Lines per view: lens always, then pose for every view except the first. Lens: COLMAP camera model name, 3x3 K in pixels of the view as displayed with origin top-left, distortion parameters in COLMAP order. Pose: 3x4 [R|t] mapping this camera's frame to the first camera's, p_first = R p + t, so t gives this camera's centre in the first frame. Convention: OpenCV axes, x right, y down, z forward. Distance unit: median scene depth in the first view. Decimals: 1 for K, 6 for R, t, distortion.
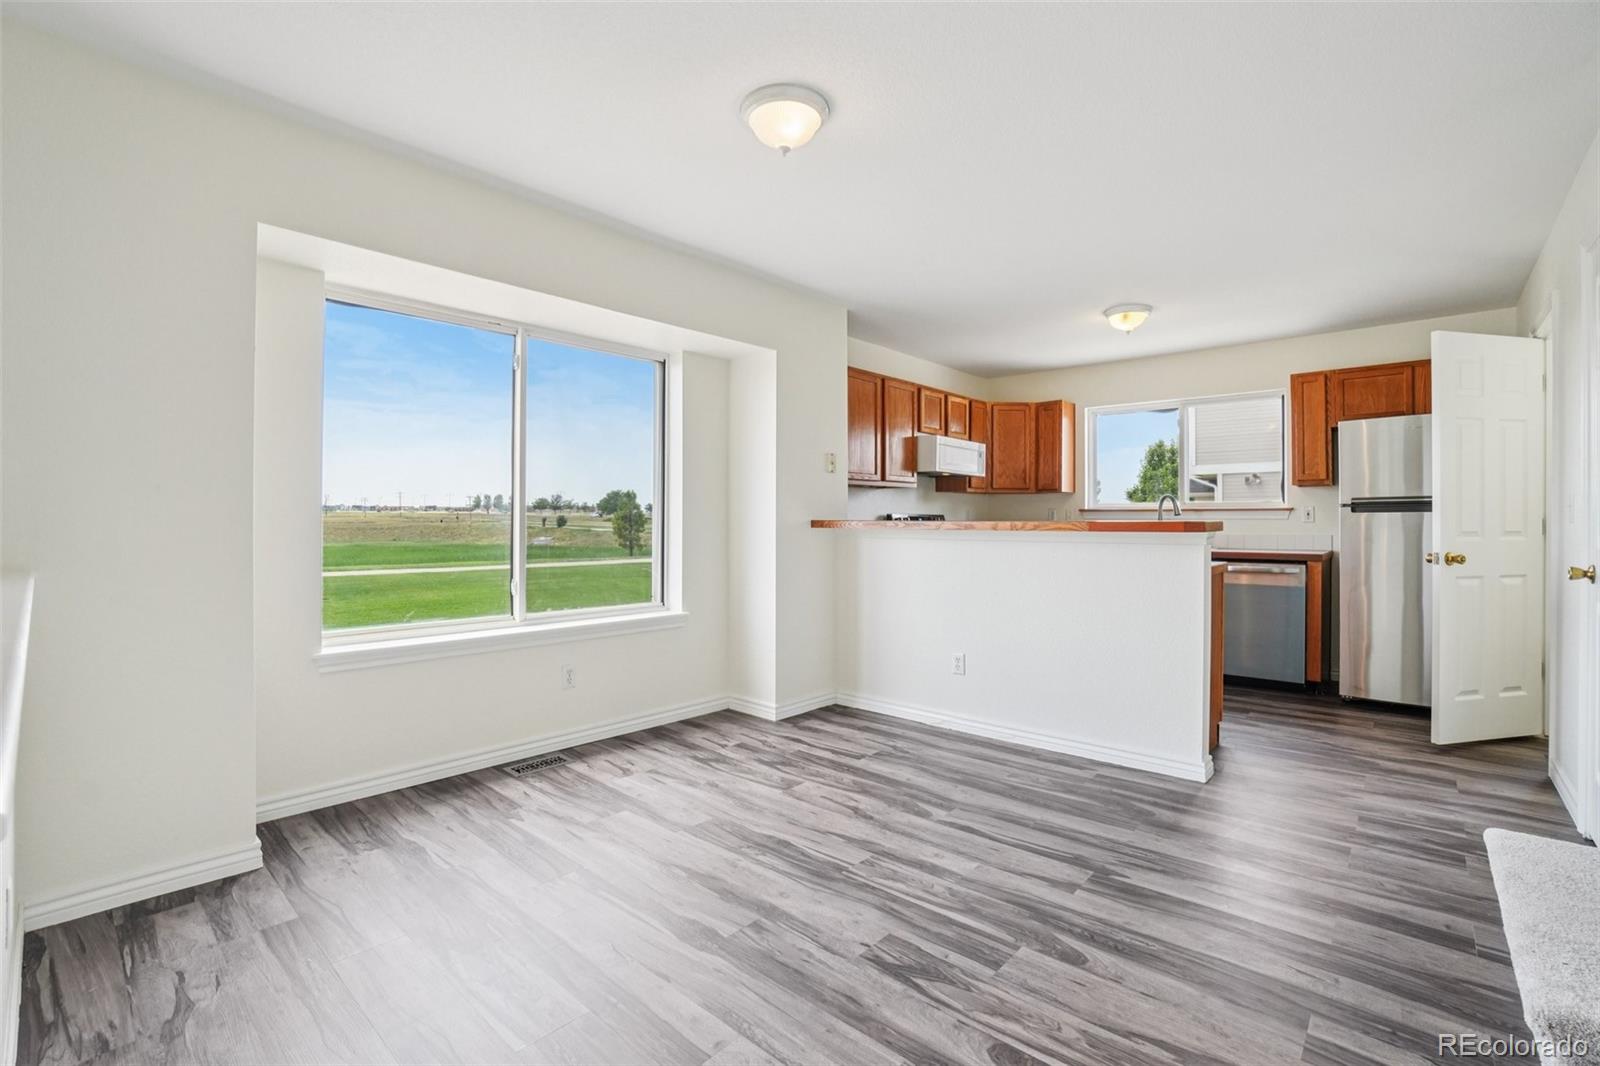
lens RADIAL K [[725.2, 0, 799.8], [0, 725.2, 524.6], [0, 0, 1]] dist [-0.026175, -0.000066]
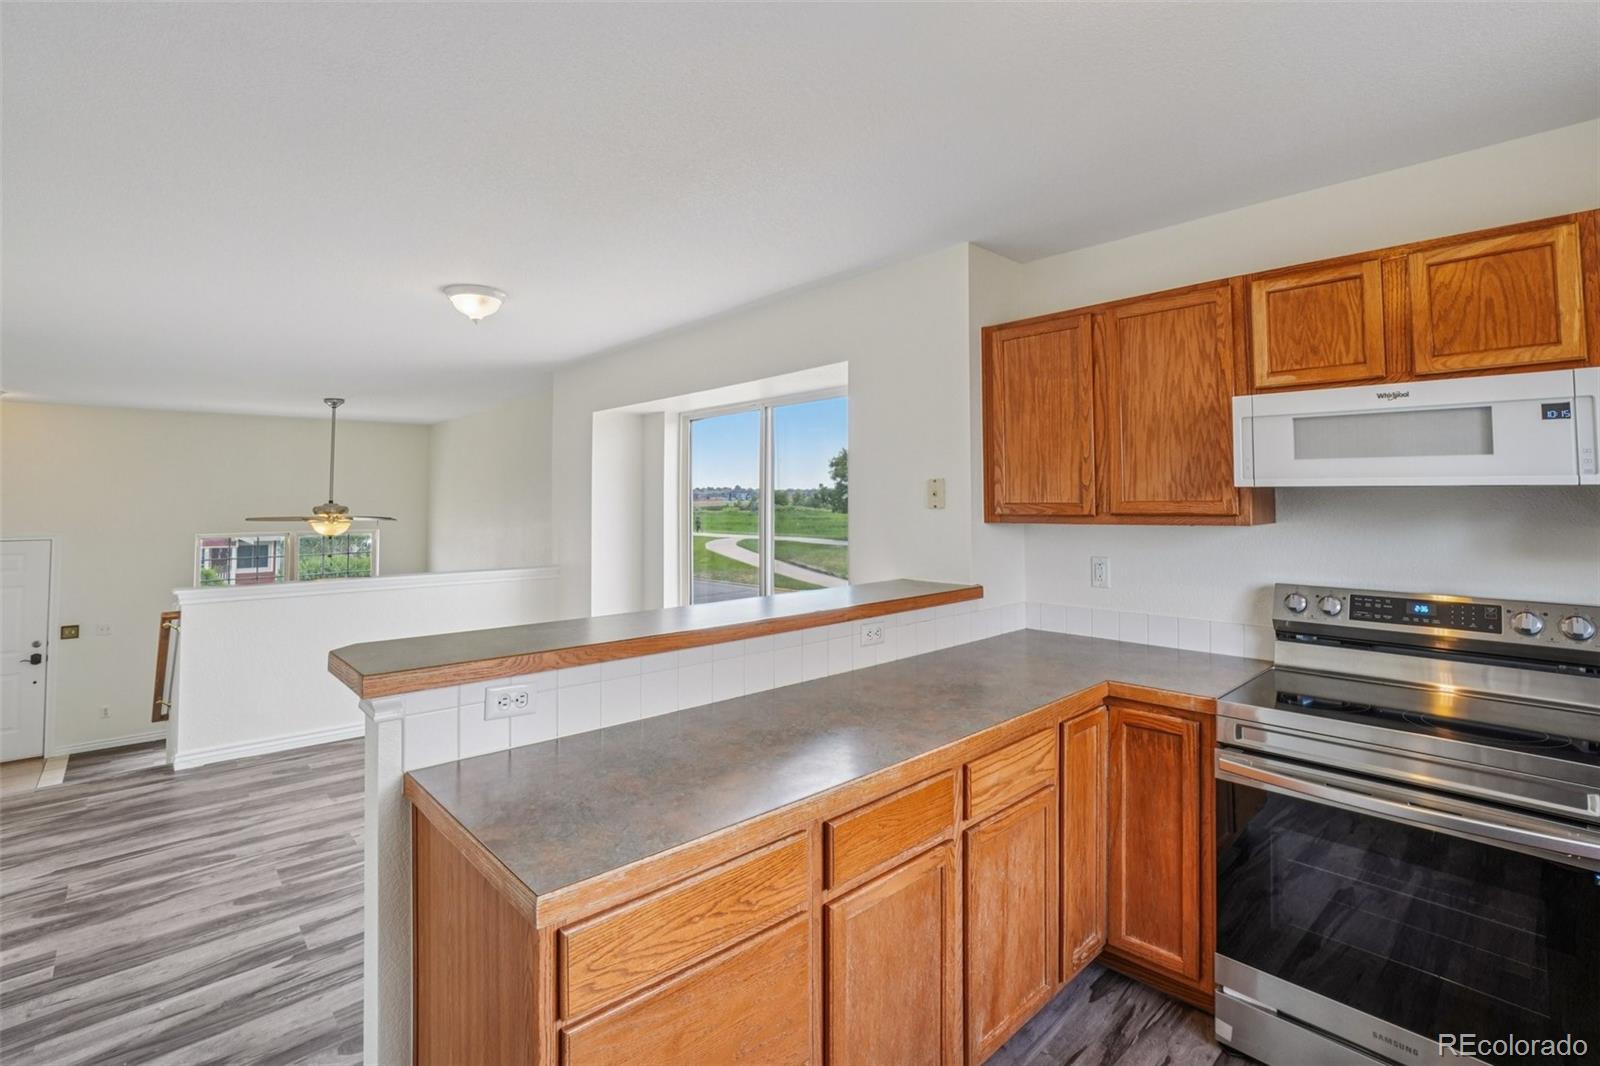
lens RADIAL K [[725.2, 0, 802.3], [0, 725.2, 529.7], [0, 0, 1]] dist [-0.026175, -0.000066]
pose [[-0.102499, 0.011478, -0.994667, 1.513679], [-0.007469, 0.999896, 0.012308, -0.139278], [0.994705, 0.008691, -0.102403, 2.045184]]
